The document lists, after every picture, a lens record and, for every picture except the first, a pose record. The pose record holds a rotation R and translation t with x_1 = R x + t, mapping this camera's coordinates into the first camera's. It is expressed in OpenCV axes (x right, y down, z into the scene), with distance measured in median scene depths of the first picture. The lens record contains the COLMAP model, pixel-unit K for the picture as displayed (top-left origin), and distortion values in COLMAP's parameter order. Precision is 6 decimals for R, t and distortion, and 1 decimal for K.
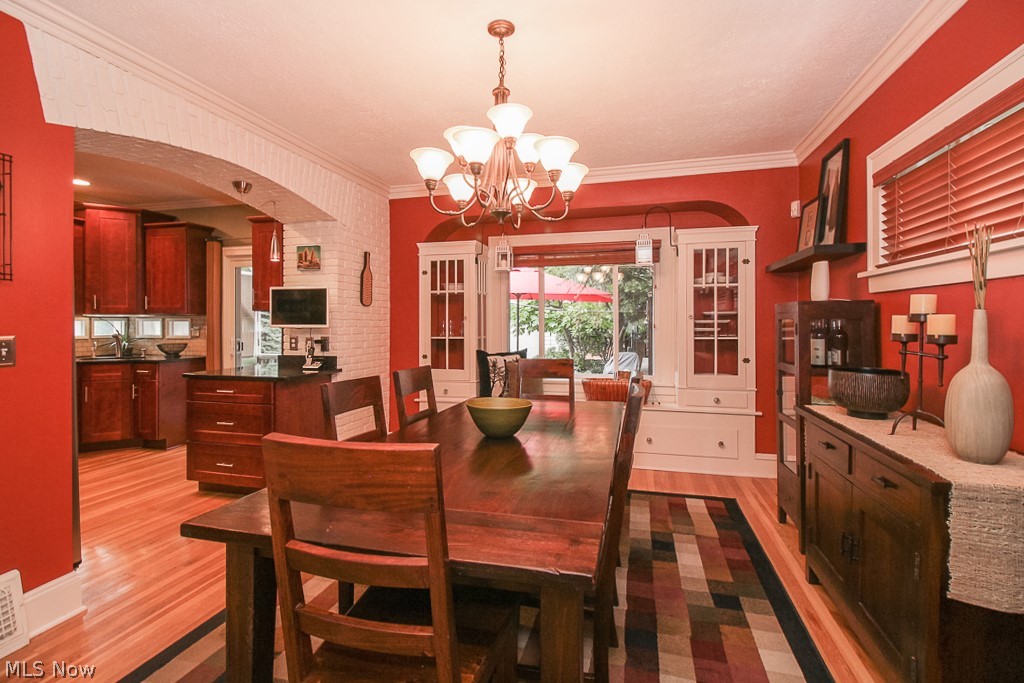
lens RADIAL K [[476.0, 0, 513.1], [0, 476.0, 327.0], [0, 0, 1]] dist [0.001669, -0.000874]
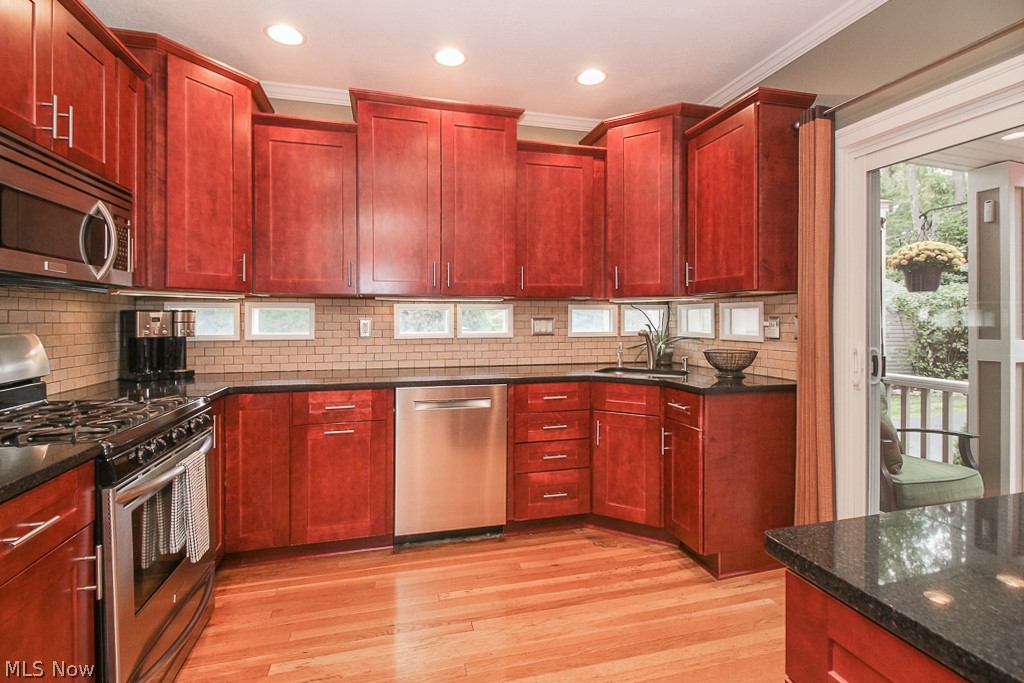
lens RADIAL K [[478.3, 0, 511.9], [0, 478.3, 319.3], [0, 0, 1]] dist [0.001315, -0.000454]
pose [[0.496322, -0.002030, -0.868136, -0.405035], [-0.005208, 0.999972, -0.005316, 0.005039], [0.868123, 0.007160, 0.496298, 0.569236]]
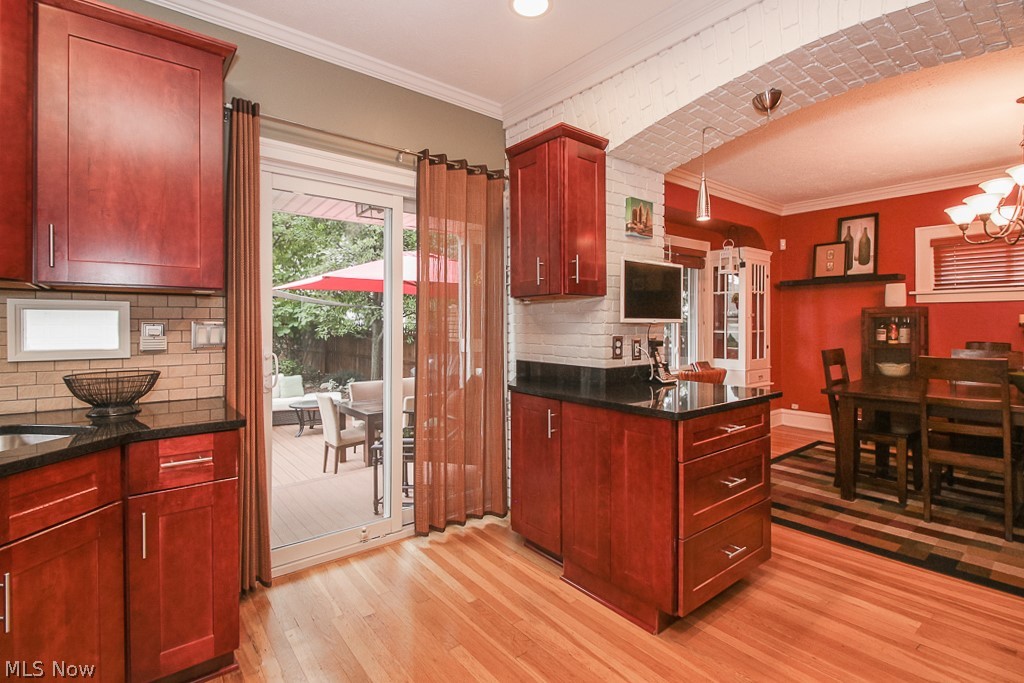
lens RADIAL K [[476.0, 0, 513.1], [0, 476.0, 327.0], [0, 0, 1]] dist [0.001669, -0.000874]
pose [[0.598376, -0.005127, 0.801199, -0.864320], [0.009073, 0.999959, -0.000377, 0.004394], [-0.801164, 0.007494, 0.598398, 0.601143]]
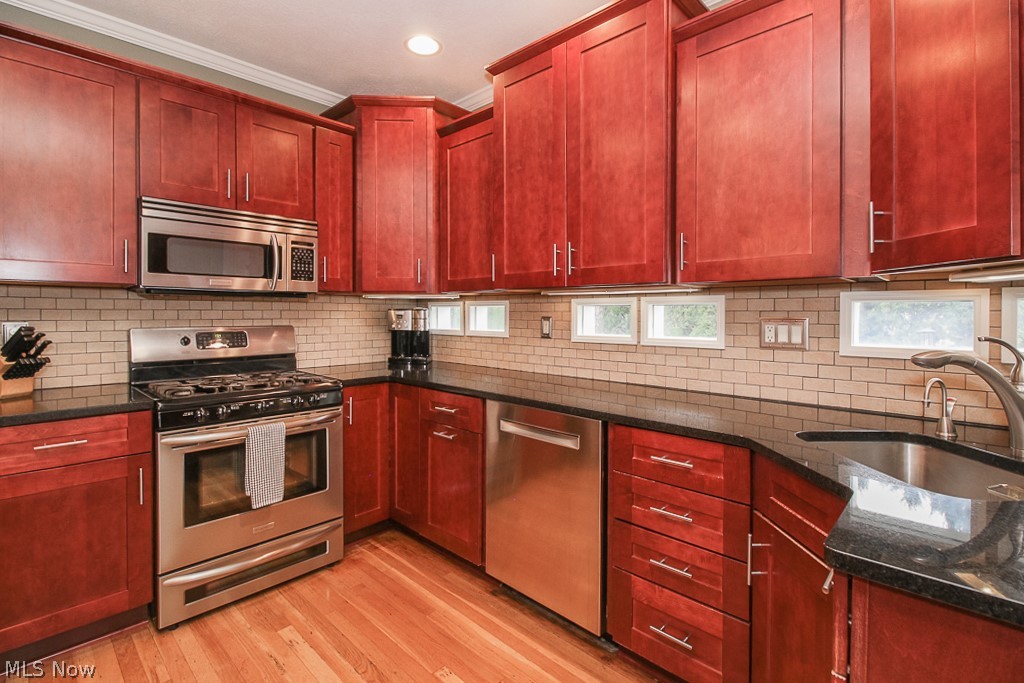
lens RADIAL K [[477.0, 0, 512.0], [0, 477.0, 315.3], [0, 0, 1]] dist [0.000556, -0.000170]
pose [[-0.480673, 0.002643, -0.876896, -0.540849], [-0.009566, 0.999920, 0.008258, -0.003760], [0.876848, 0.012358, -0.480609, 0.940285]]
